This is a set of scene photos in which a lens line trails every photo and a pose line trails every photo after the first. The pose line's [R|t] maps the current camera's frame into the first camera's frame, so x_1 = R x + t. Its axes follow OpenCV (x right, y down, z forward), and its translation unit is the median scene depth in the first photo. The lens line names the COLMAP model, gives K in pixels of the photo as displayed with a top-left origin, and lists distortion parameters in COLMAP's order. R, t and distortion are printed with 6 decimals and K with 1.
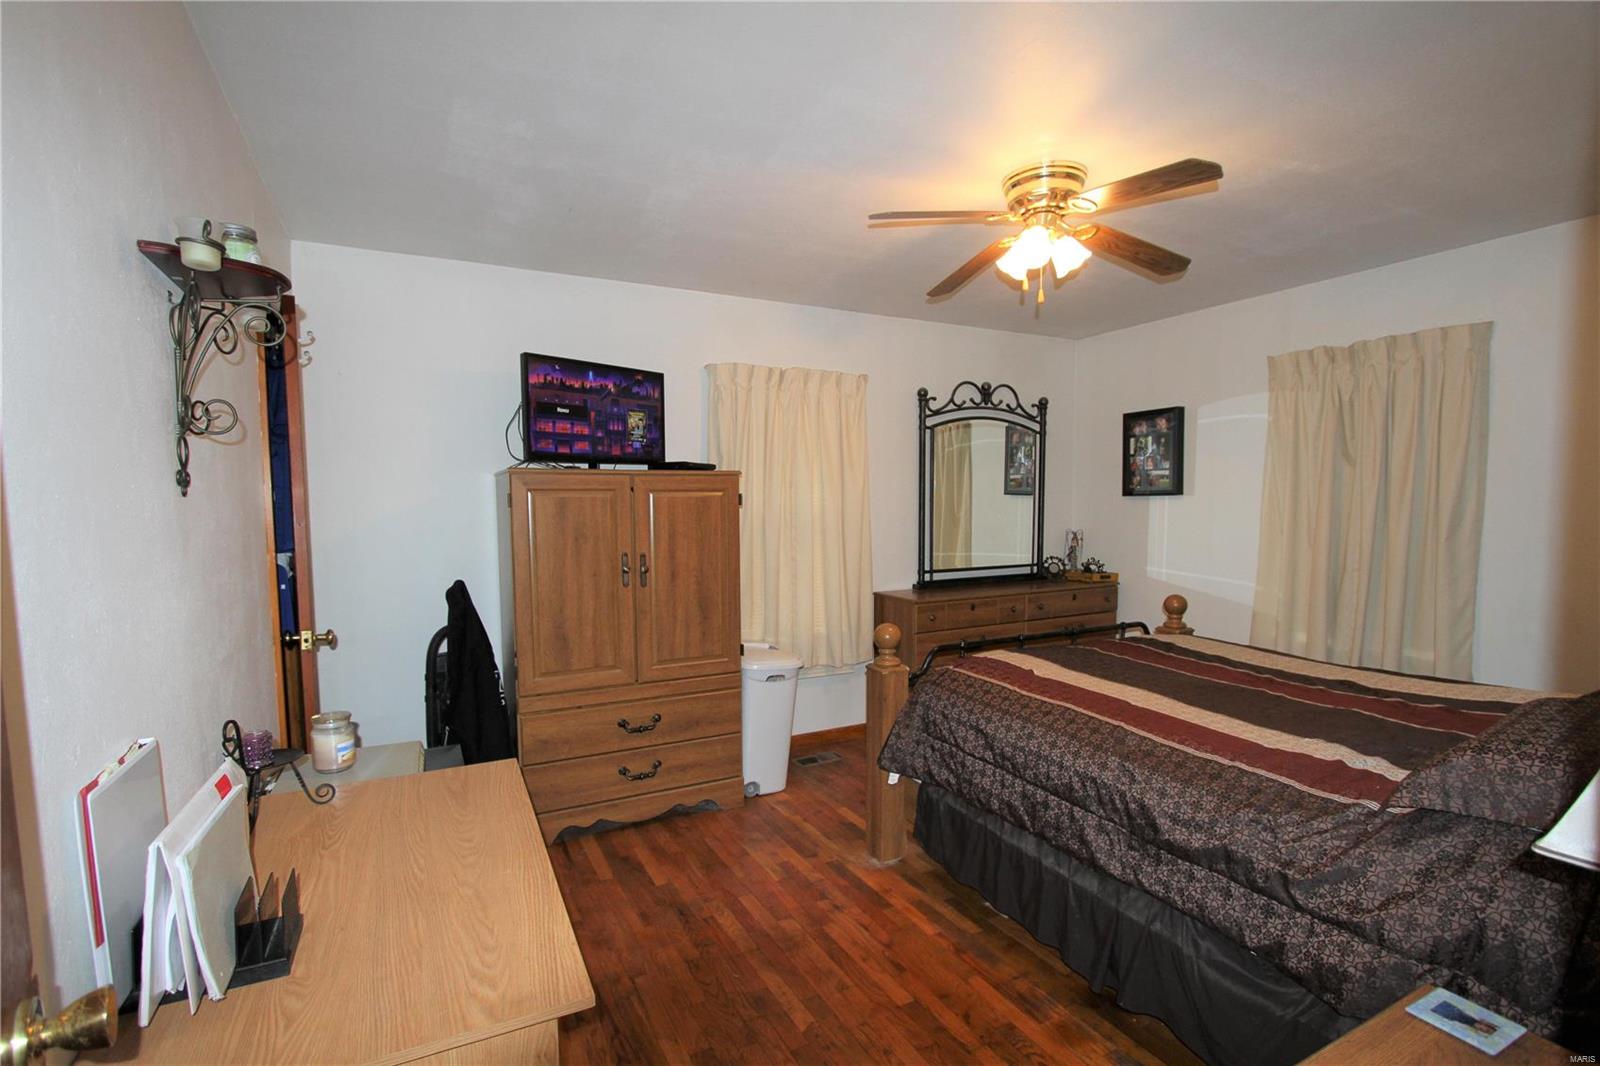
lens RADIAL K [[749.9, 0, 799.5], [0, 749.9, 555.9], [0, 0, 1]] dist [-0.007893, 0.000345]
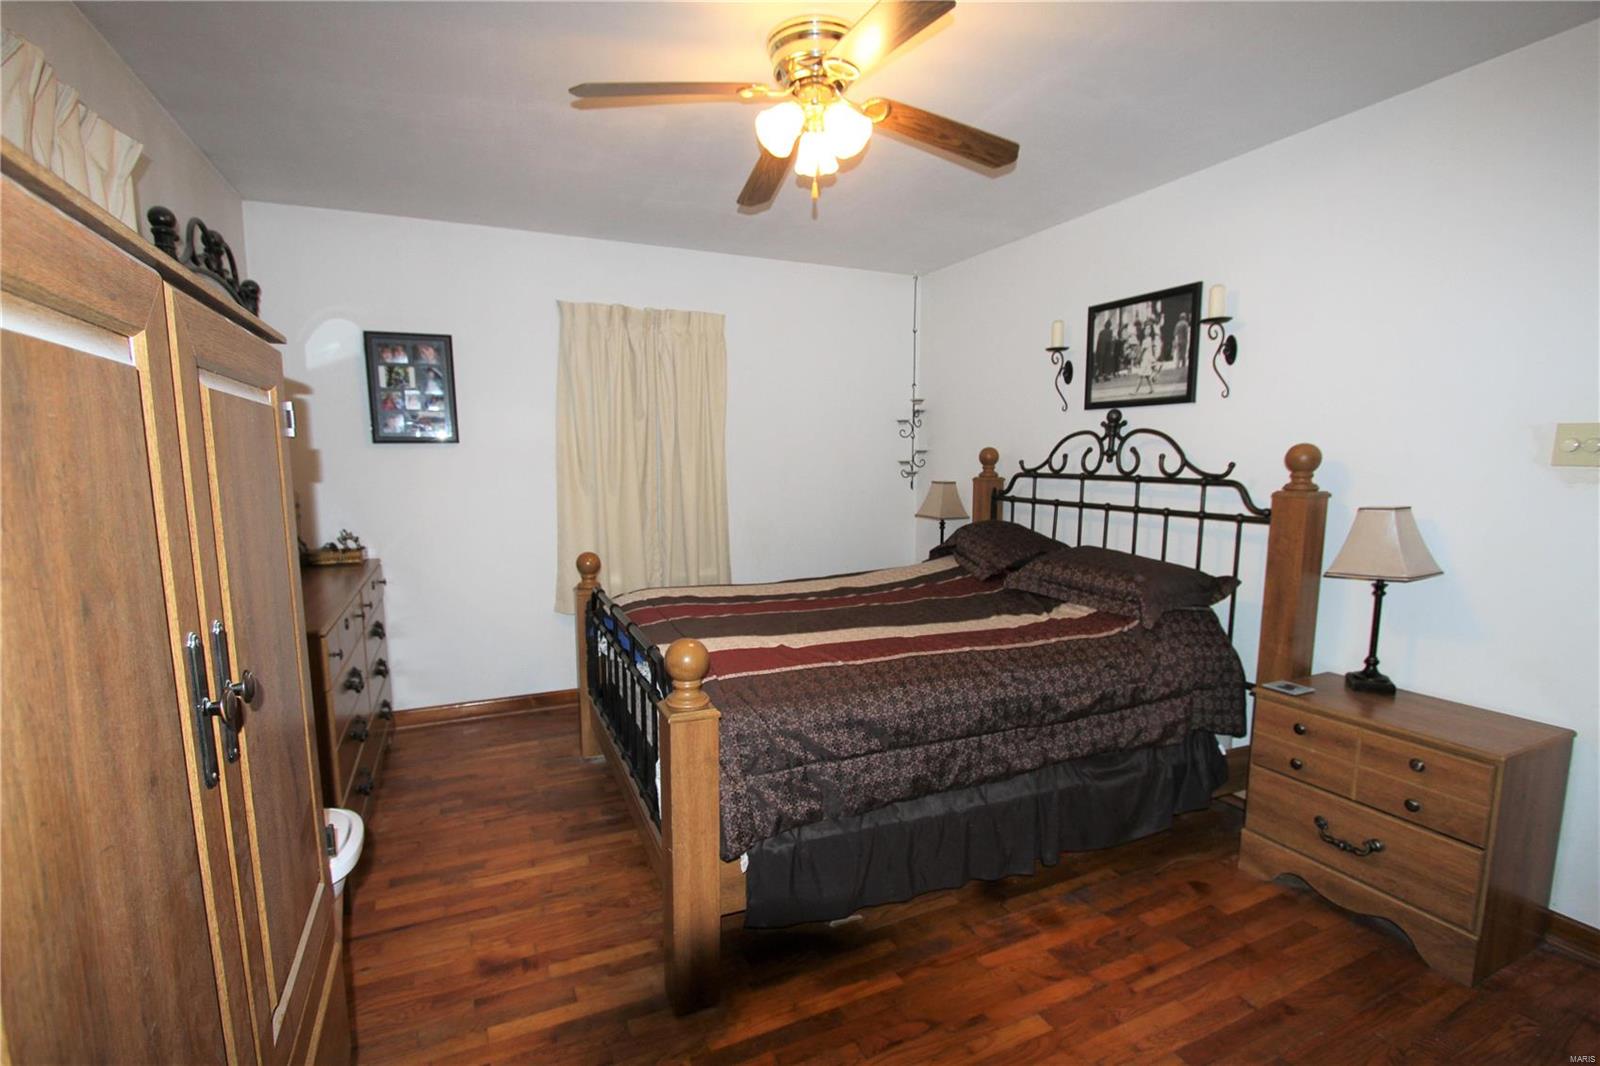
lens RADIAL K [[749.9, 0, 799.5], [0, 749.9, 555.9], [0, 0, 1]] dist [-0.007893, 0.000345]
pose [[0.043379, -0.126978, 0.990956, -0.591989], [0.076610, 0.989392, 0.123424, -0.057520], [-0.996117, 0.070563, 0.052646, 1.078764]]
